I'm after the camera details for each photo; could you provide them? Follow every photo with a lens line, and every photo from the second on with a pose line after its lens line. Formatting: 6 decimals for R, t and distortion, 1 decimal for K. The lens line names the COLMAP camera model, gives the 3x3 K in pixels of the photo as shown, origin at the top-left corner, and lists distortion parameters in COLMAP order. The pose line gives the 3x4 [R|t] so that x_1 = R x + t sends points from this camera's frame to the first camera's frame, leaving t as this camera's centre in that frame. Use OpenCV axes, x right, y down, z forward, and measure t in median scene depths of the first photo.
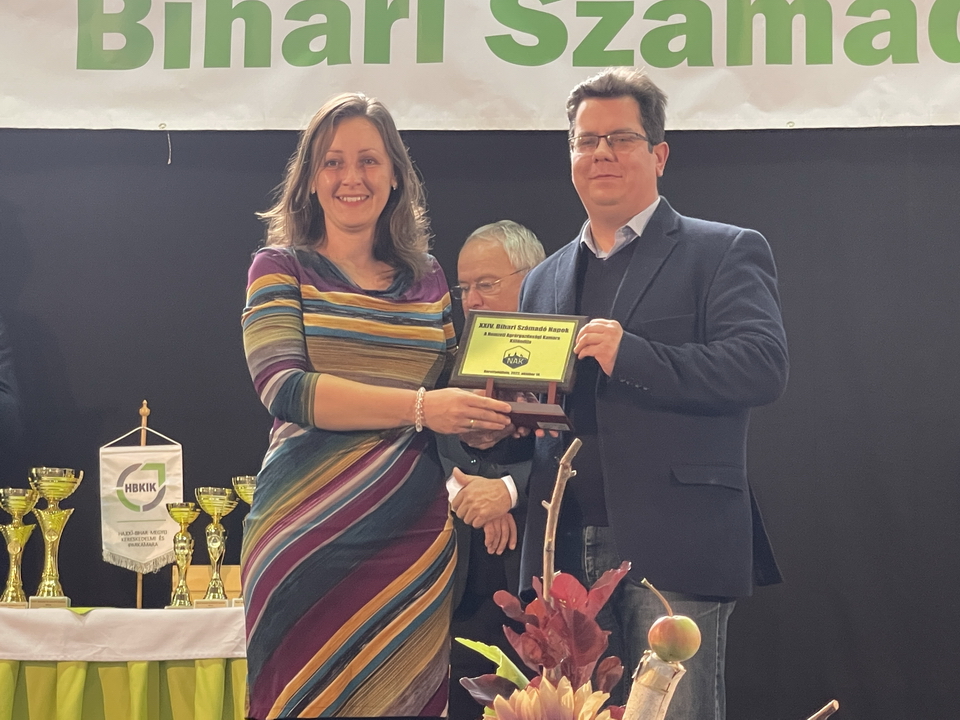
lens RADIAL K [[3076.8, 0, 480.0], [0, 3076.8, 360.0], [0, 0, 1]] dist [0.011163, 2.747585]
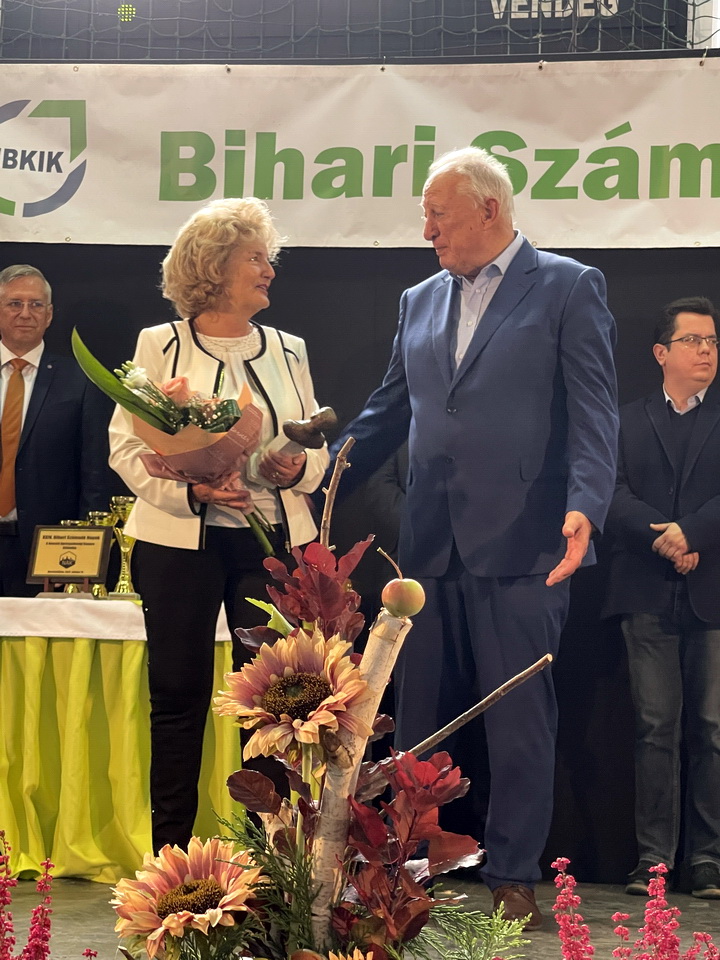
lens RADIAL K [[2223.8, 0, 363.6], [0, 2223.8, 499.1], [0, 0, 1]] dist [0.218832, 0.219218]
pose [[0.996895, 0.015461, -0.077208, 0.037854], [-0.013526, 0.999583, 0.025524, 0.009972], [0.077570, -0.024400, 0.996688, 0.044467]]
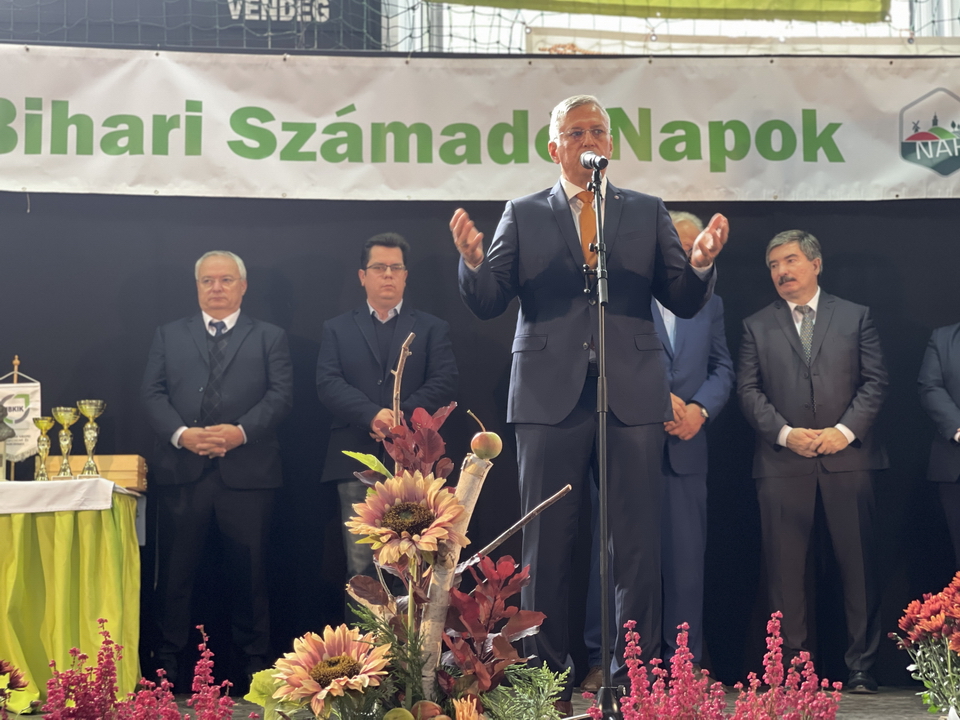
lens RADIAL K [[1785.1, 0, 491.3], [0, 1785.1, 345.6], [0, 0, 1]] dist [0.247233, -0.291306]
pose [[0.983368, 0.005897, 0.181531, -0.037245], [-0.004611, 0.999961, -0.007504, 0.014314], [-0.181568, 0.006542, 0.983357, 0.011953]]
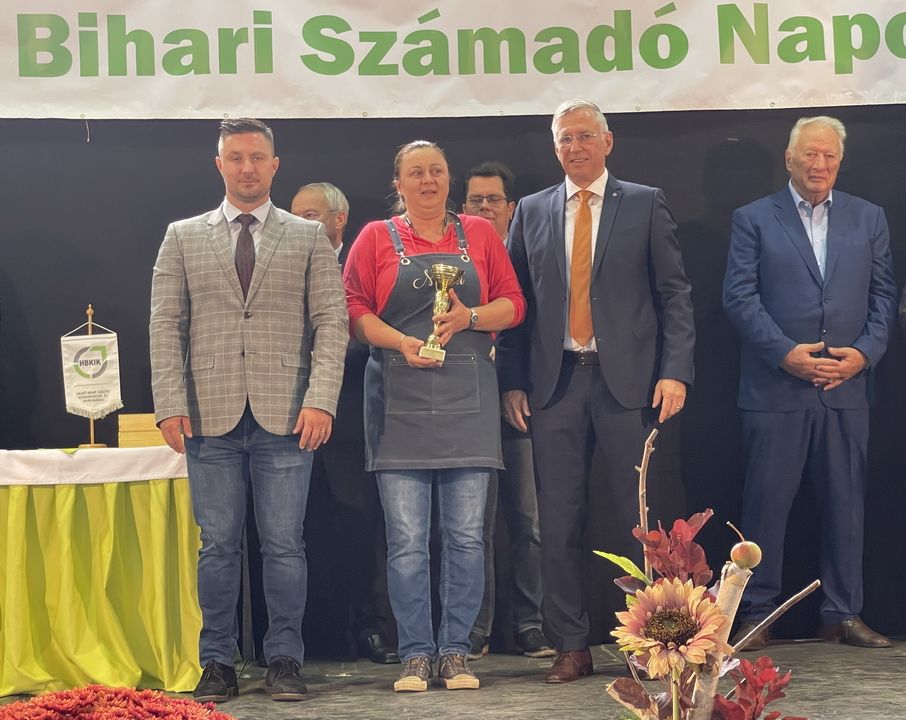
lens RADIAL K [[2059.9, 0, 502.5], [0, 2059.9, 361.3], [0, 0, 1]] dist [0.202933, 0.314582]
pose [[0.984509, -0.033288, 0.172143, -0.088979], [0.019736, 0.996612, 0.079850, -0.037711], [-0.174218, -0.075215, 0.981830, -0.036492]]
